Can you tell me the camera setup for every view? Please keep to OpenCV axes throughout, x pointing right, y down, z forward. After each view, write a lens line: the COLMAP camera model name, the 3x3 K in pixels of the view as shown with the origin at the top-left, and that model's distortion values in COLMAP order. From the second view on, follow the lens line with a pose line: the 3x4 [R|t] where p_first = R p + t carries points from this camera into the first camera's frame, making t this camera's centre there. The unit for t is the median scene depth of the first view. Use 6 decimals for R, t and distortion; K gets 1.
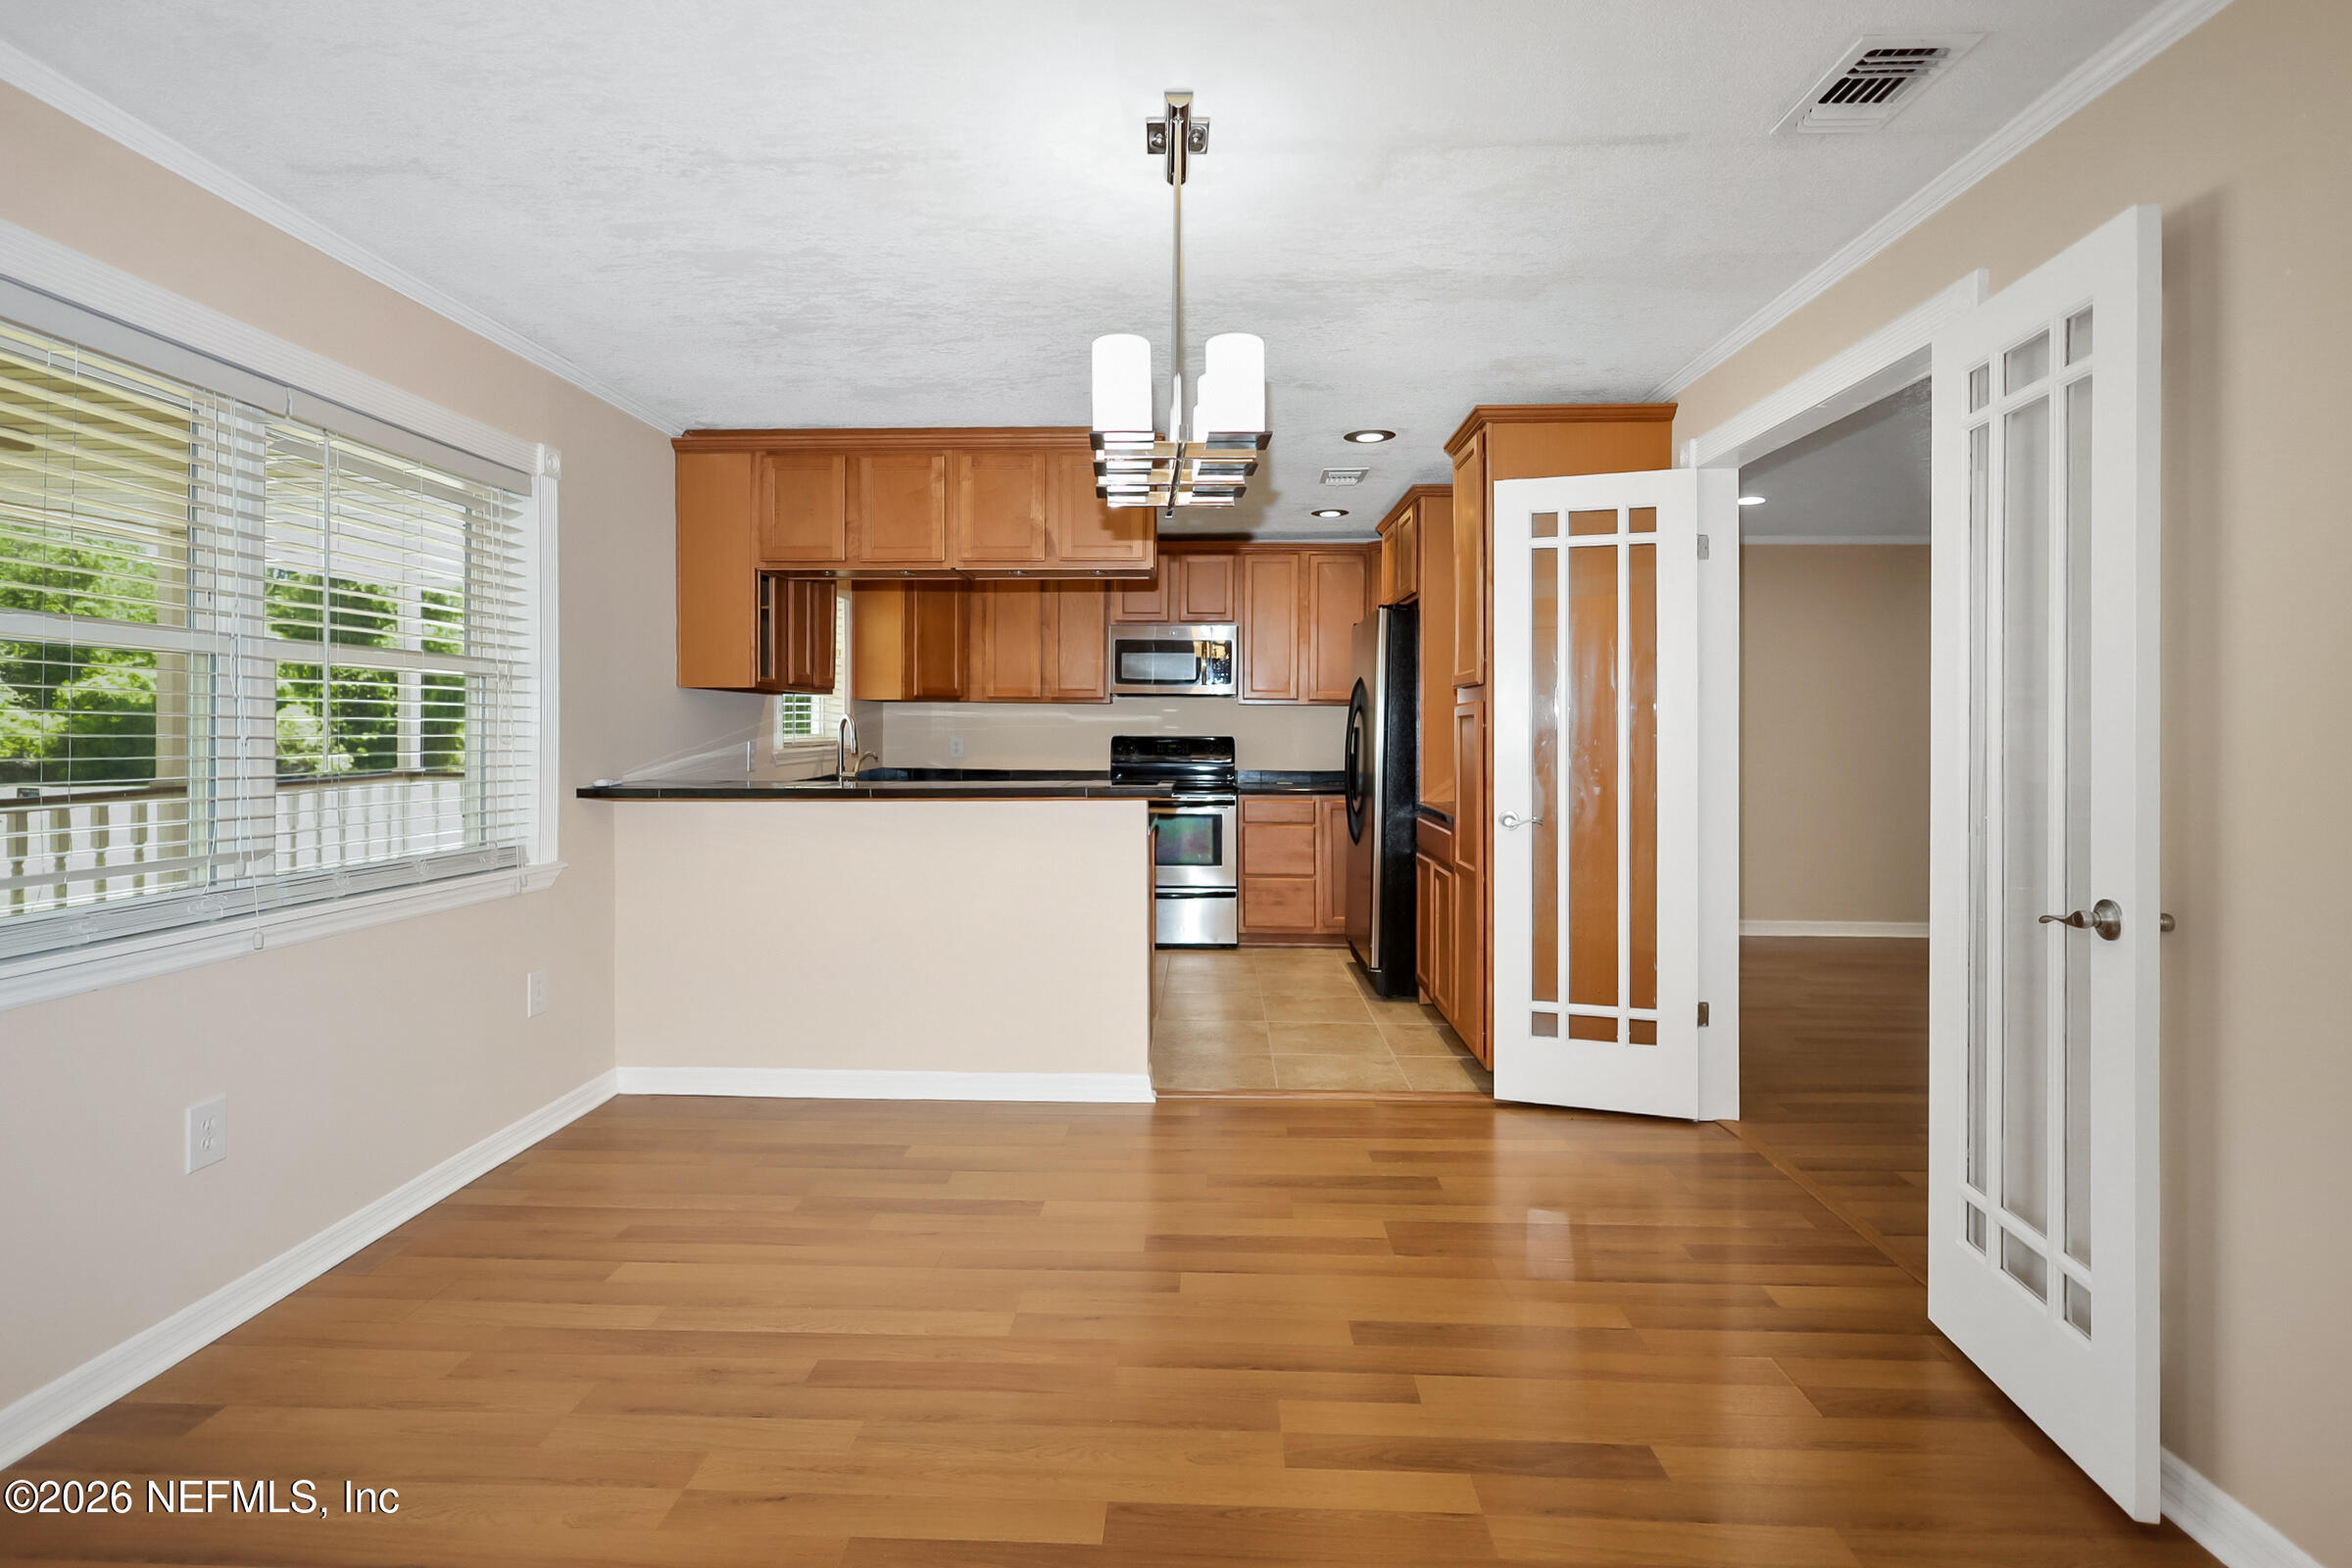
lens RADIAL K [[1095.9, 0, 1188.0], [0, 1095.9, 718.8], [0, 0, 1]] dist [-0.001084, 0.001615]
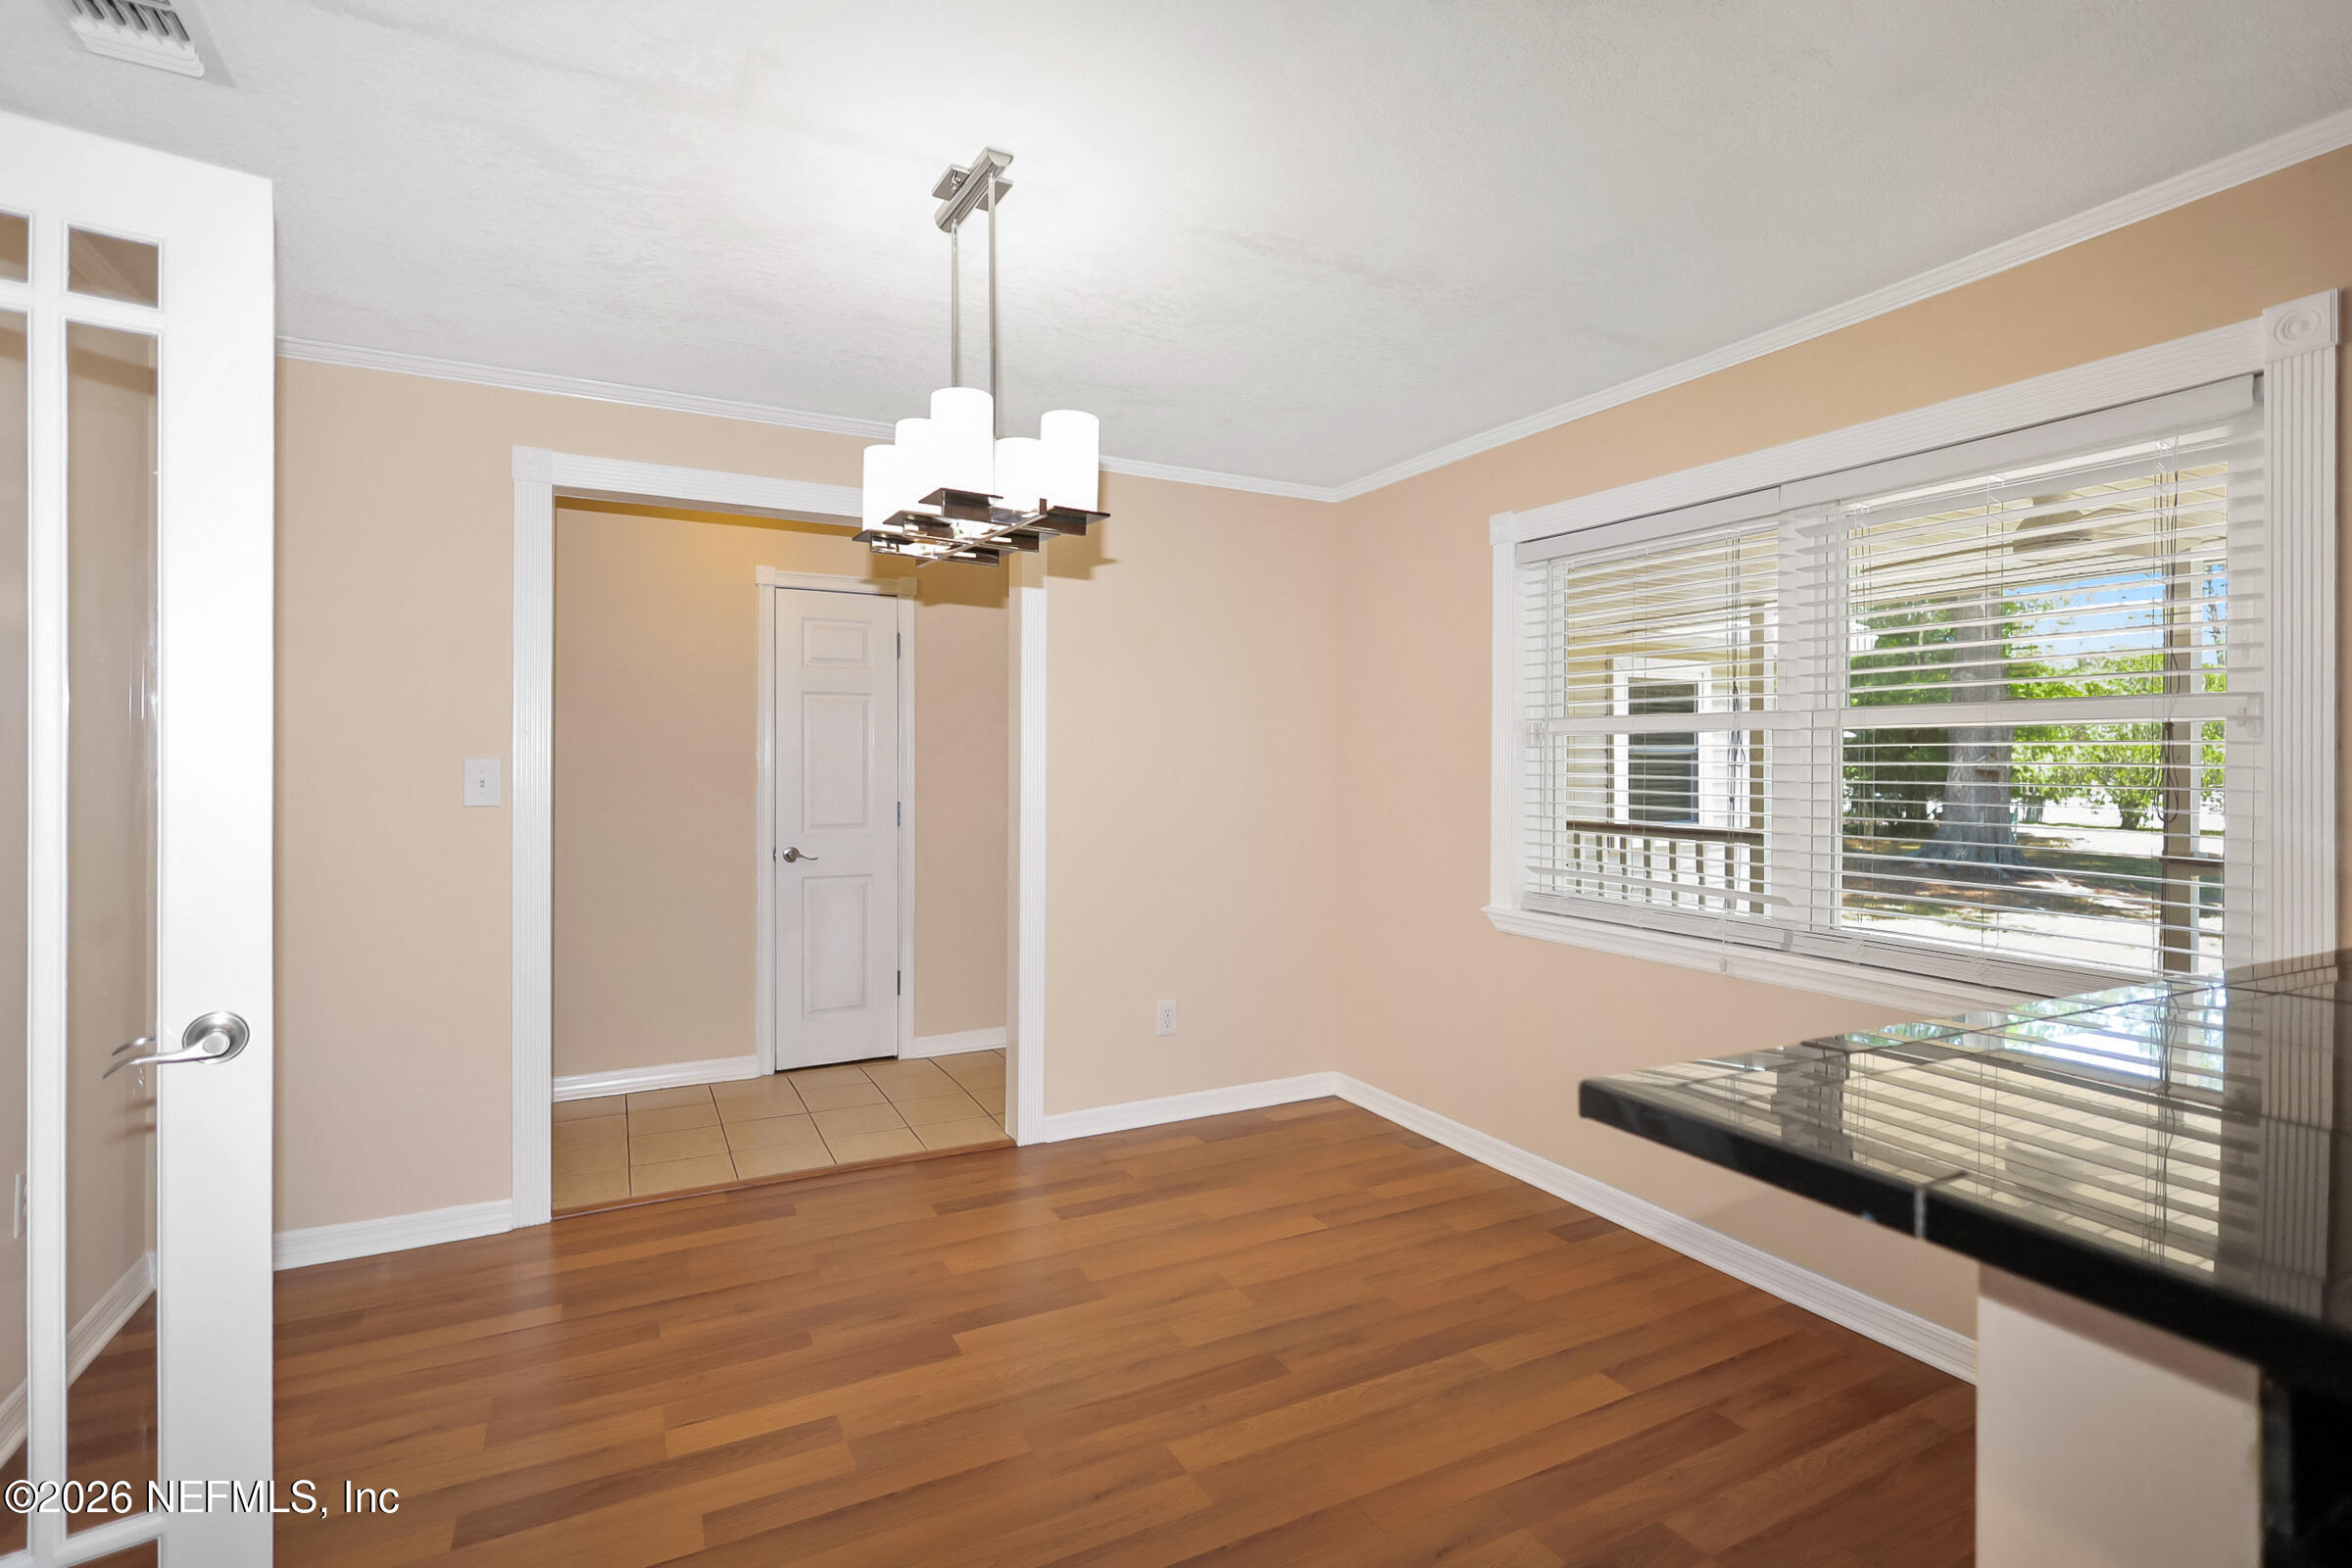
lens RADIAL K [[1095.9, 0, 1187.2], [0, 1095.9, 762.5], [0, 0, 1]] dist [-0.001084, 0.001615]
pose [[-0.872852, -0.004042, -0.487969, 0.286641], [-0.001854, 0.999986, -0.004967, -0.017097], [0.487982, -0.003430, -0.872847, 1.872869]]
